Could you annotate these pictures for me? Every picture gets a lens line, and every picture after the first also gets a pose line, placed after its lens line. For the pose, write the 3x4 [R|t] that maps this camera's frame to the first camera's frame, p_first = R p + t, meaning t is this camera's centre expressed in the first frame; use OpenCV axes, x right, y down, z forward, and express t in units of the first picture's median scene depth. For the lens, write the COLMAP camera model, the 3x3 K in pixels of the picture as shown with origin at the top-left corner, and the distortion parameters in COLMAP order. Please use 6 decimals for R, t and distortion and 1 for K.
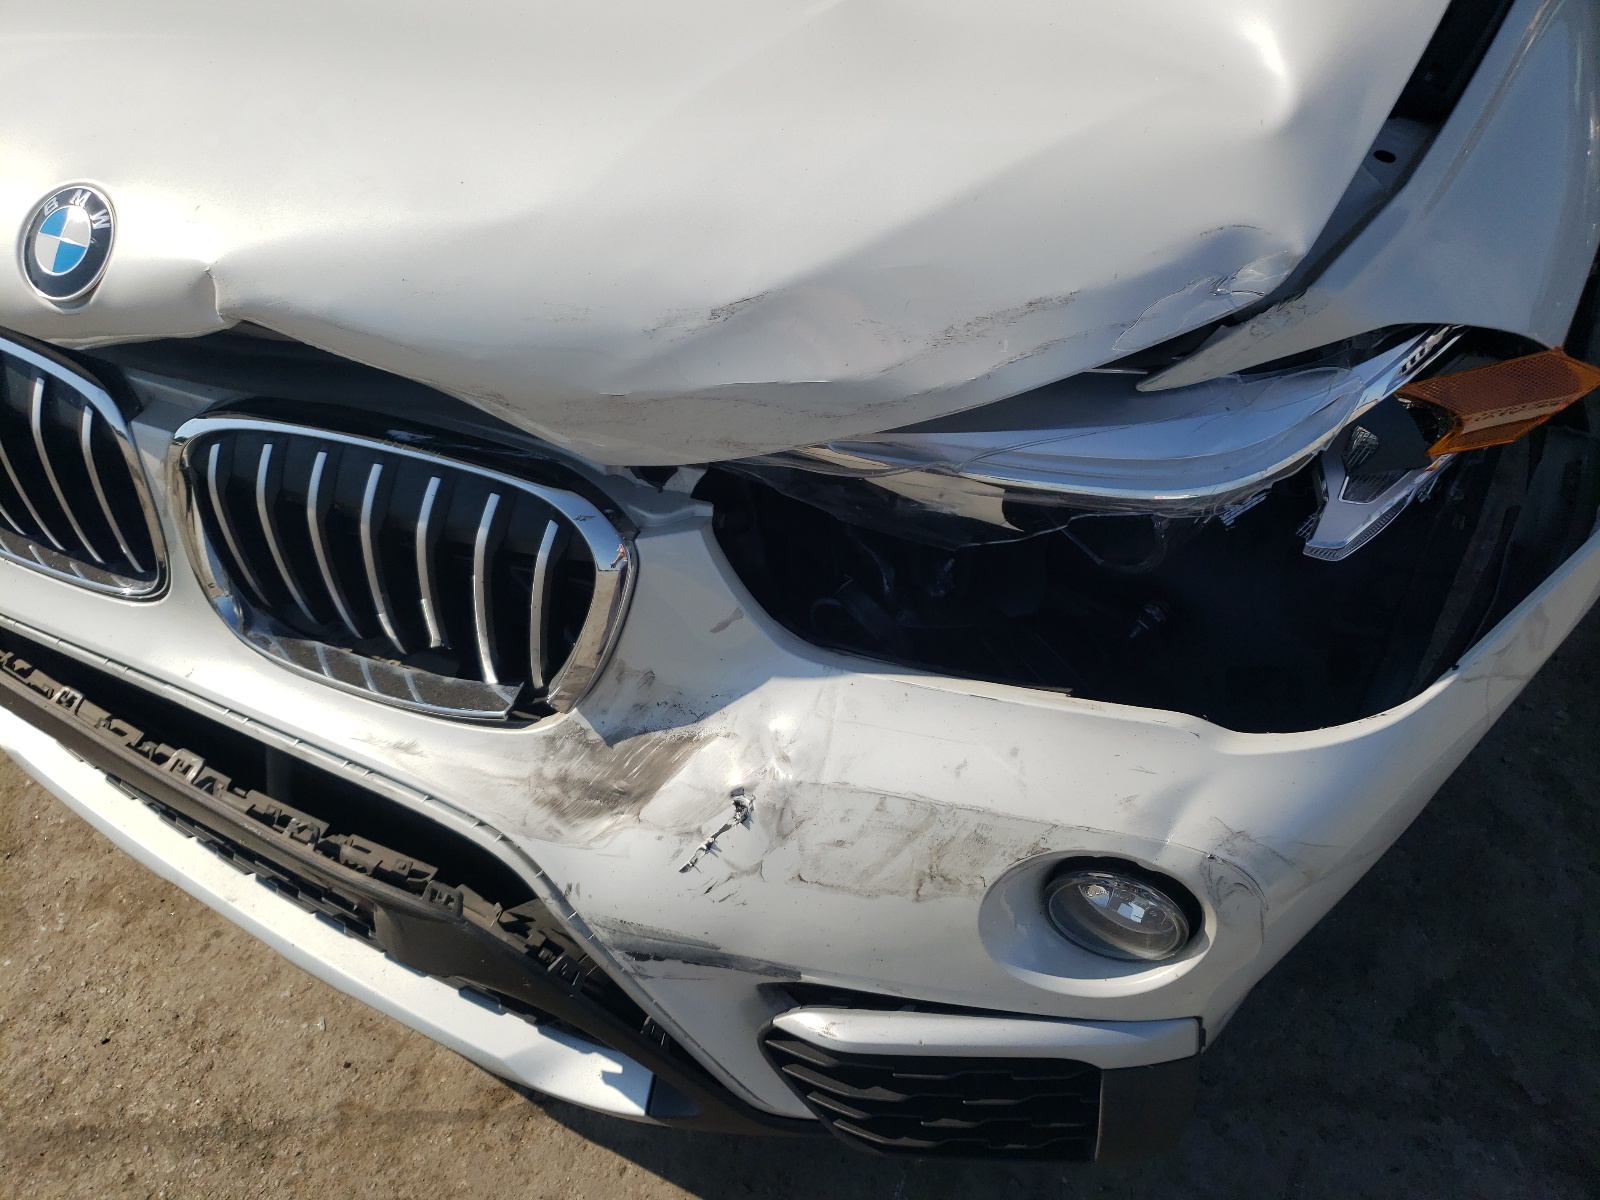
lens RADIAL K [[1211.0, 0, 800.0], [0, 1211.0, 600.0], [0, 0, 1]] dist [0.079713, 0.002377]
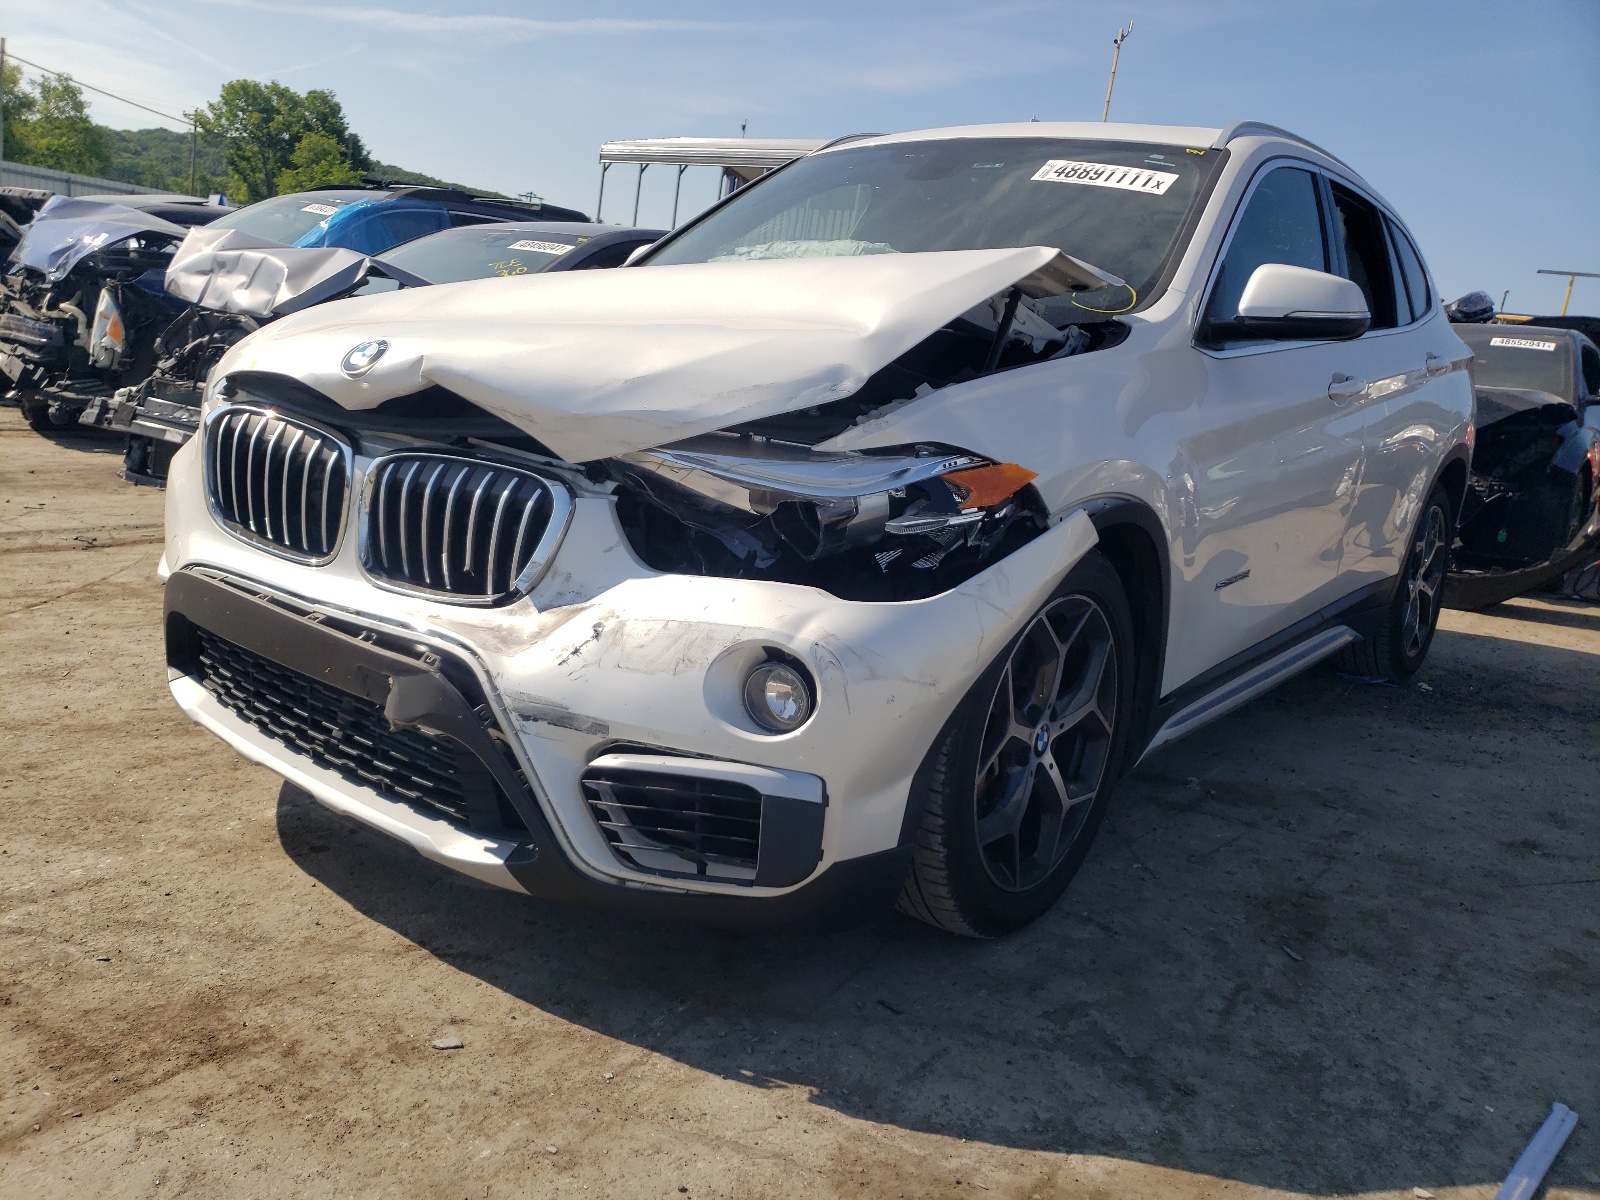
lens RADIAL K [[1198.1, 0, 800.0], [0, 1198.1, 600.0], [0, 0, 1]] dist [0.148278, -0.002933]
pose [[0.986635, 0.116252, -0.114179, 0.482551], [-0.157719, 0.857376, -0.489929, 1.017422], [0.040939, 0.501389, 0.864253, -0.652645]]
